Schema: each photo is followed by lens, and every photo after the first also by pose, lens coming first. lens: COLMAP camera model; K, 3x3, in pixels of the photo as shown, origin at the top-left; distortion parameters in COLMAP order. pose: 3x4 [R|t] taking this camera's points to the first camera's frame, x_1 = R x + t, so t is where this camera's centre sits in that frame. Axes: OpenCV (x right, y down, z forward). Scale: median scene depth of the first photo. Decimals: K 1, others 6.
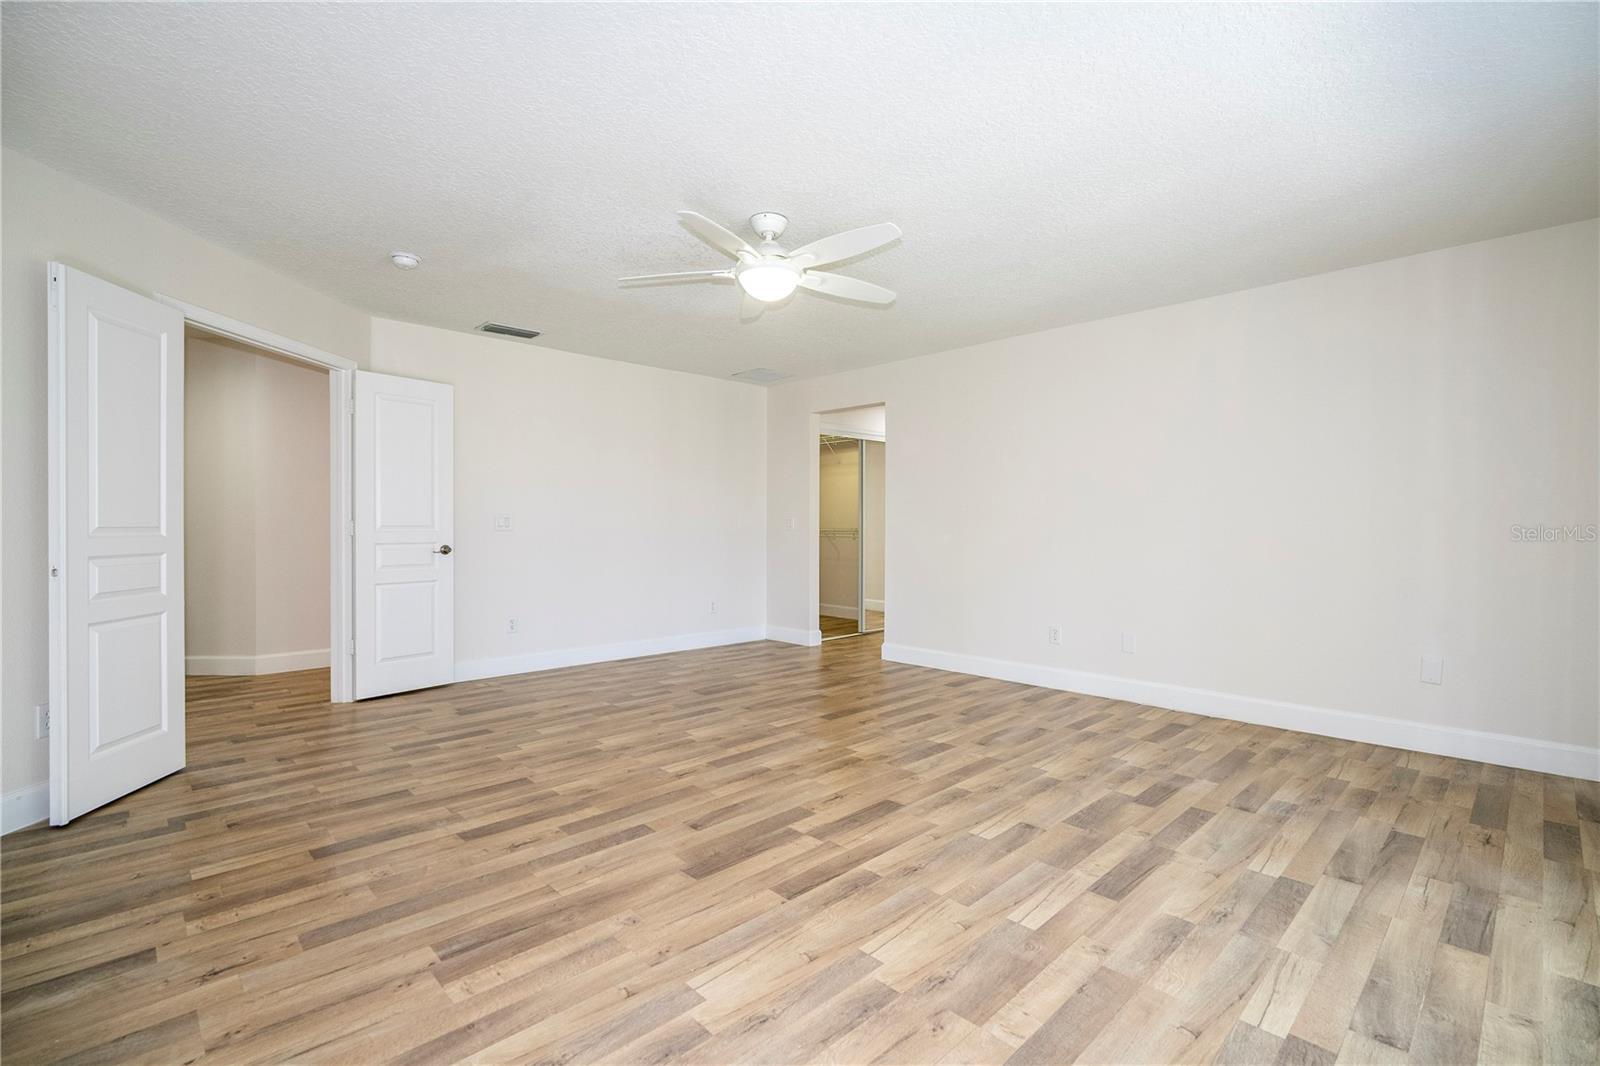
lens RADIAL K [[724.4, 0, 811.9], [0, 724.4, 533.2], [0, 0, 1]] dist [-0.002365, 0.000537]
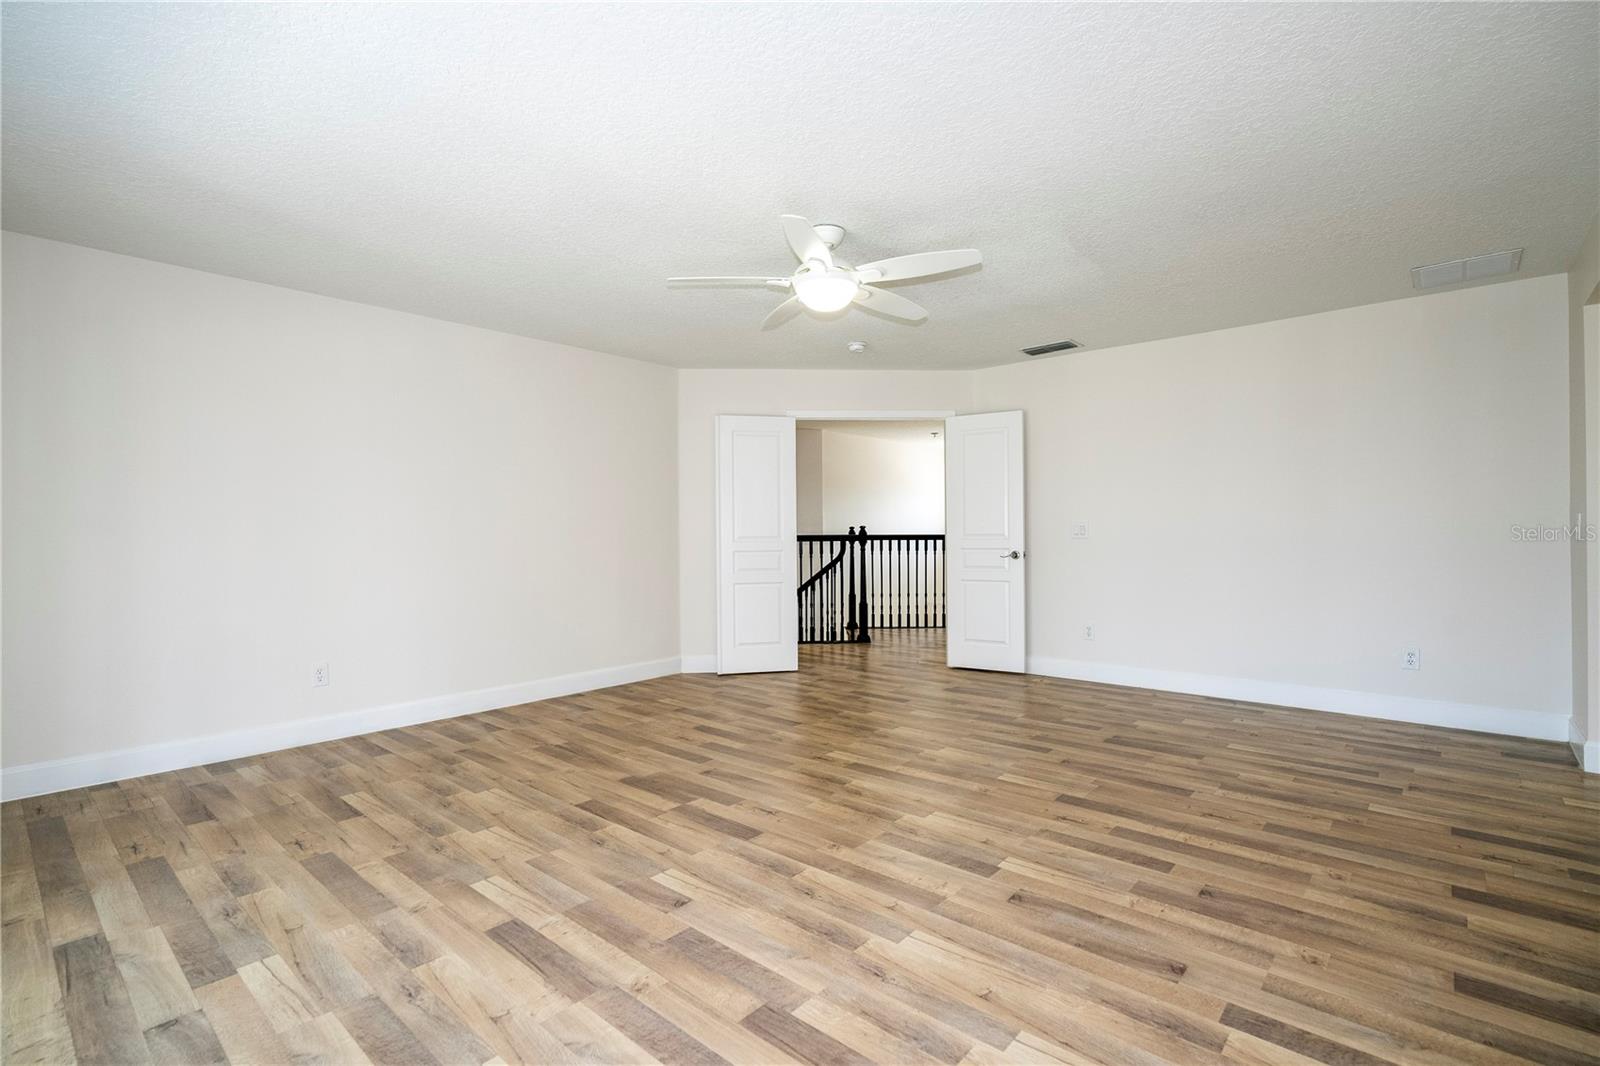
lens RADIAL K [[724.4, 0, 811.9], [0, 724.4, 533.2], [0, 0, 1]] dist [-0.002365, 0.000537]
pose [[0.085482, -0.005714, -0.996323, 1.062083], [-0.002746, 0.999978, -0.005971, -0.006676], [0.996336, 0.003246, 0.085465, 1.015769]]
